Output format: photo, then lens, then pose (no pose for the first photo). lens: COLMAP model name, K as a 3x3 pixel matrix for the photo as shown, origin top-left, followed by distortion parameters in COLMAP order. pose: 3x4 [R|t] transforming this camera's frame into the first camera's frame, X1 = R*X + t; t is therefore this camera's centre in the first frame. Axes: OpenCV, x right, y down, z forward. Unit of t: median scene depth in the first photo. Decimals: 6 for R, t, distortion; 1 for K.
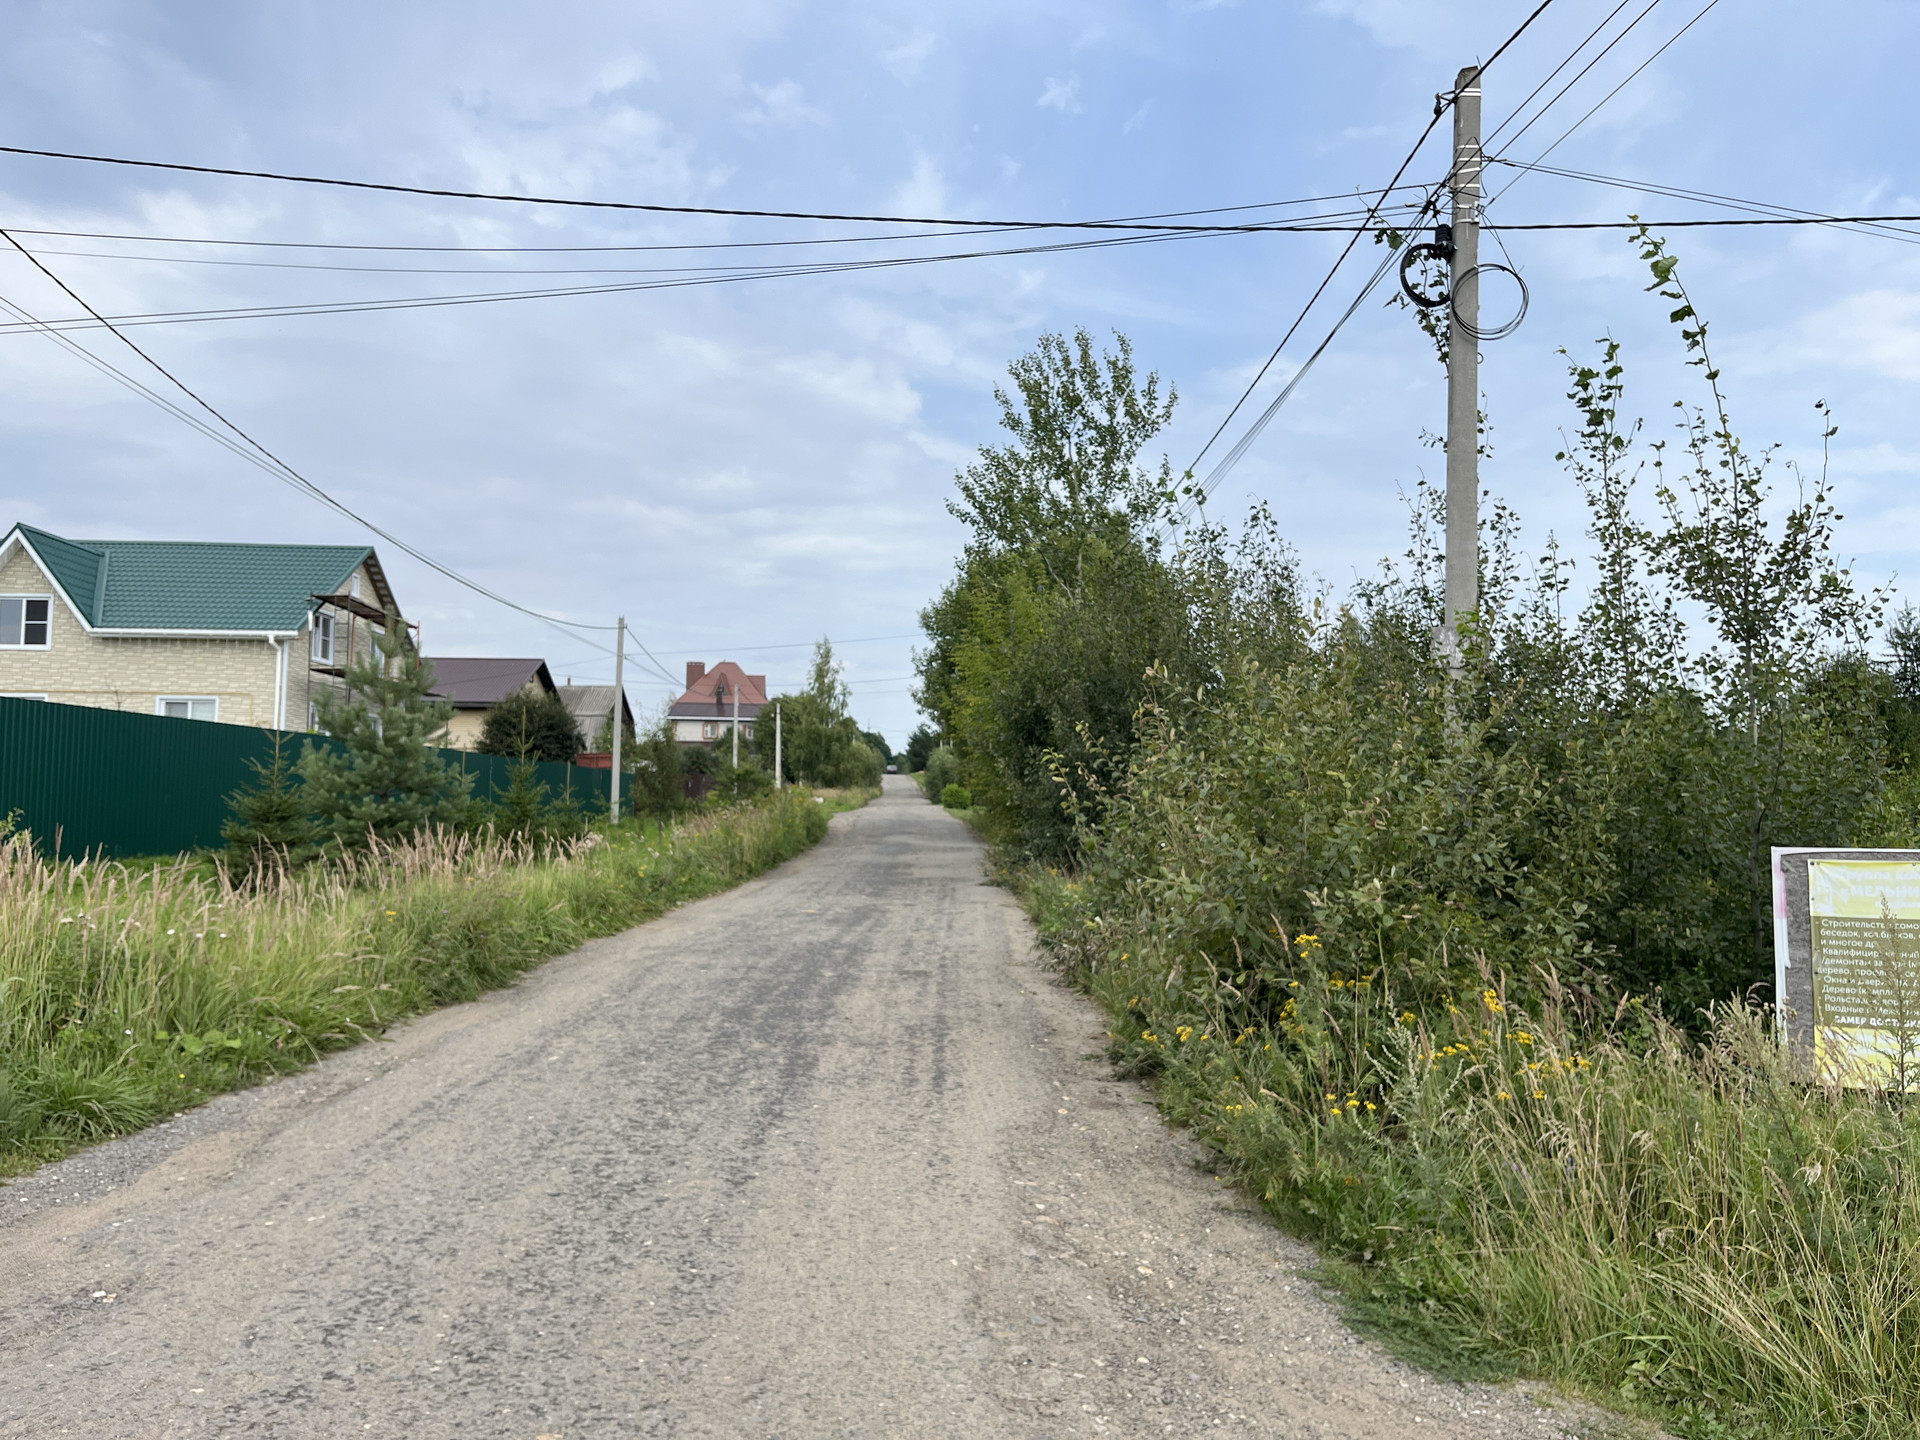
lens RADIAL K [[1439.9, 0, 961.3], [0, 1439.9, 709.6], [0, 0, 1]] dist [0.064872, -0.102857]
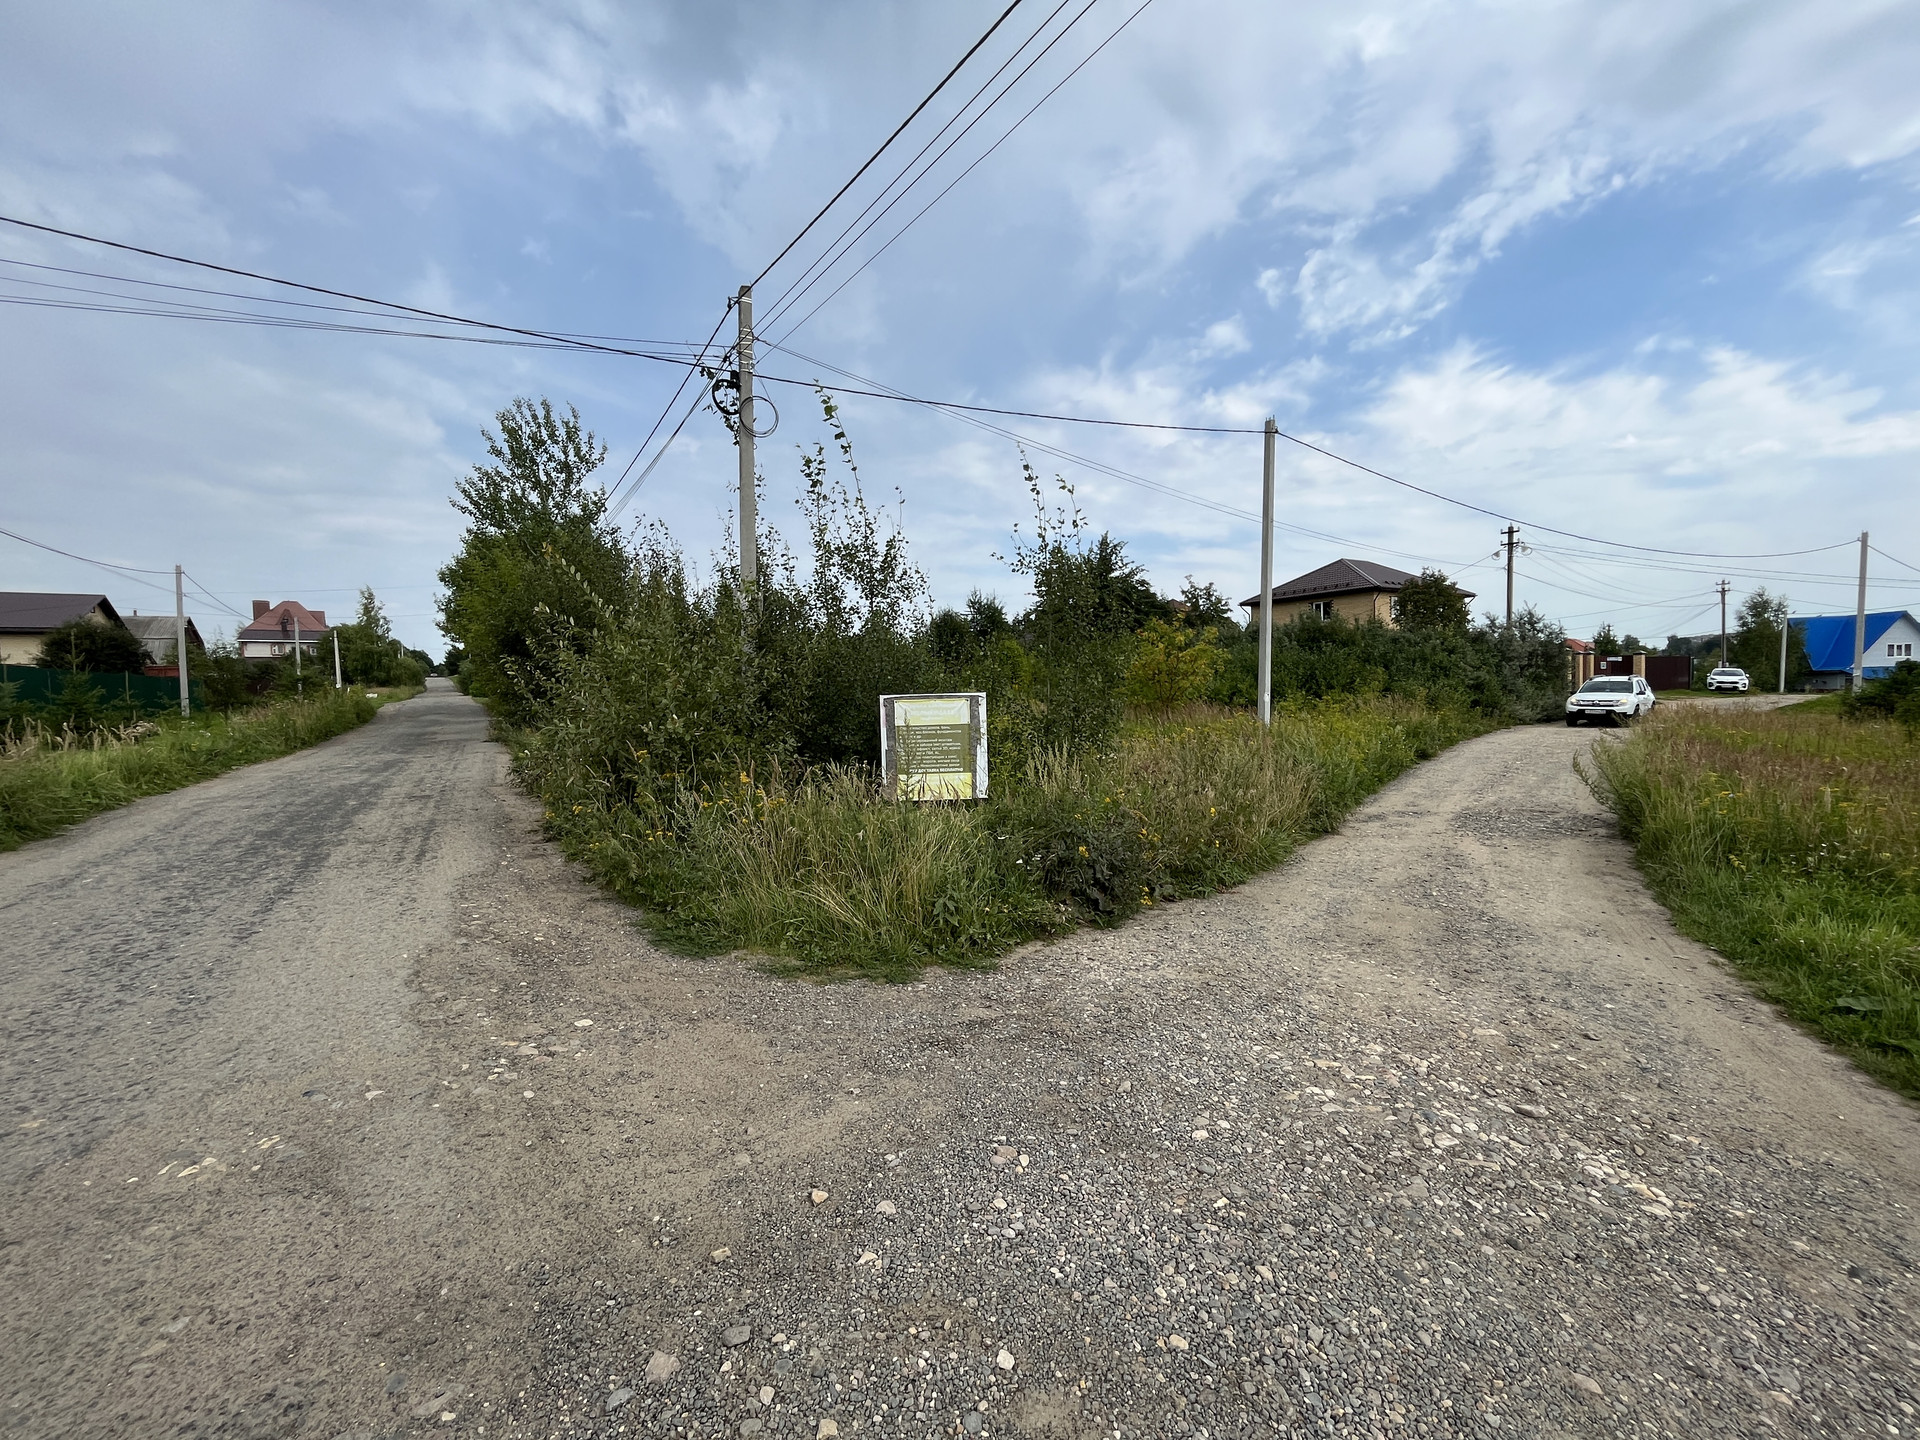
lens RADIAL K [[771.3, 0, 967.4], [0, 771.3, 716.8], [0, 0, 1]] dist [-0.011236, 0.001042]
pose [[0.849080, -0.050675, 0.525828, 0.034785], [-0.004045, 0.994735, 0.102396, 0.004802], [-0.528248, -0.089070, 0.844405, -0.023942]]
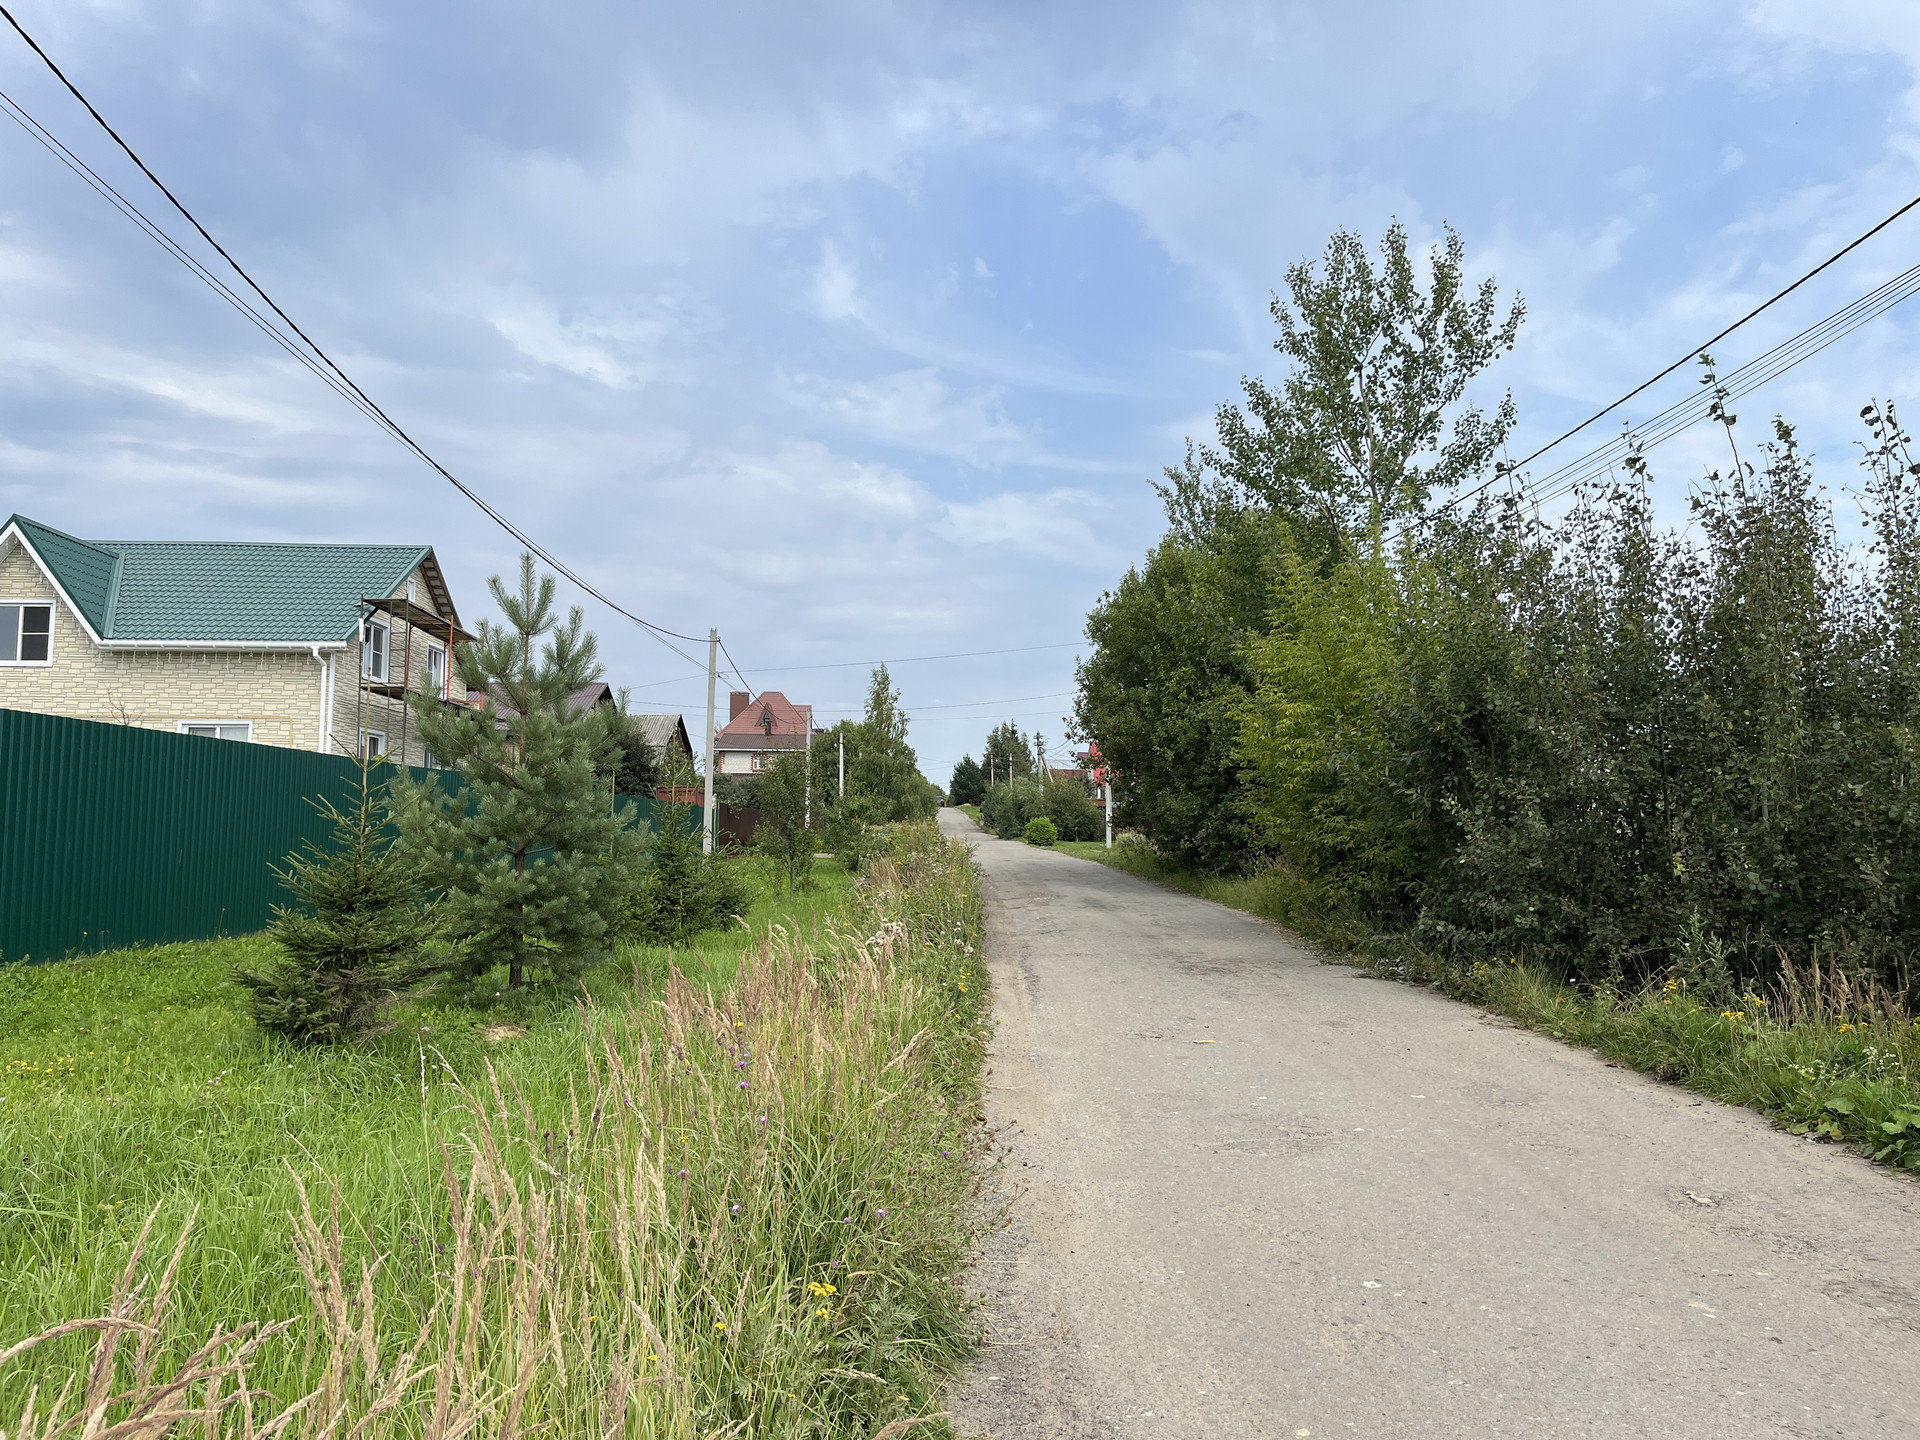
lens RADIAL K [[1415.5, 0, 1005.5], [0, 1415.5, 717.5], [0, 0, 1]] dist [0.000672, -0.039325]
pose [[0.999768, -0.007272, 0.020285, -0.280281], [0.007610, 0.999832, -0.016658, 0.016595], [-0.020160, 0.016808, 0.999655, 0.536440]]
